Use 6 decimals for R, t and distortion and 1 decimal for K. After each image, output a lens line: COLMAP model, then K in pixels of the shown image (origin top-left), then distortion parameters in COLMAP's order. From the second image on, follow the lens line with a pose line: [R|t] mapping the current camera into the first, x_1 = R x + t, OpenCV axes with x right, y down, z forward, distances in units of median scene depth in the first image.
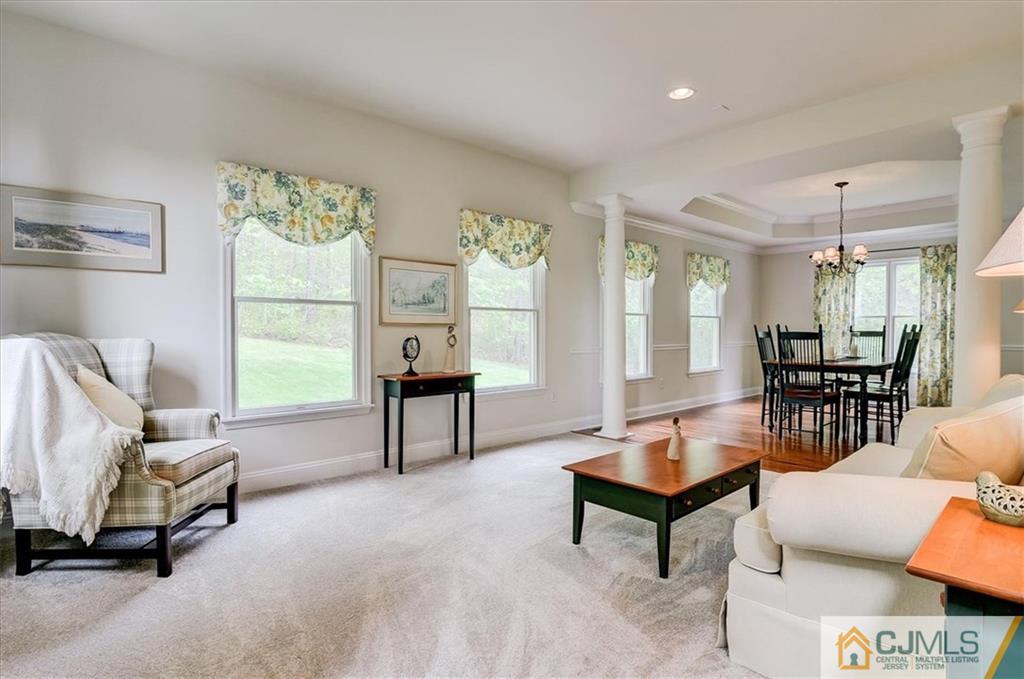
lens RADIAL K [[521.4, 0, 511.0], [0, 521.4, 337.4], [0, 0, 1]] dist [-0.012657, -0.002159]
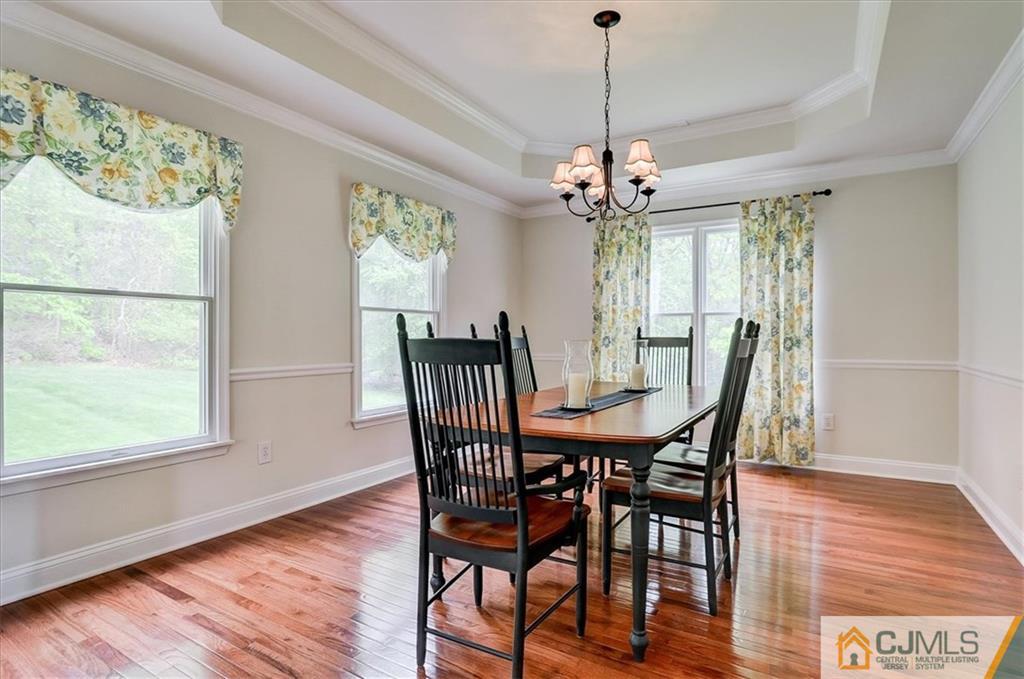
lens RADIAL K [[521.4, 0, 508.9], [0, 521.4, 335.0], [0, 0, 1]] dist [-0.012657, -0.002159]
pose [[0.958999, 0.001248, 0.283406, 0.349430], [0.003782, 0.999845, -0.017202, -0.005336], [-0.283383, 0.017569, 0.958846, 0.483464]]
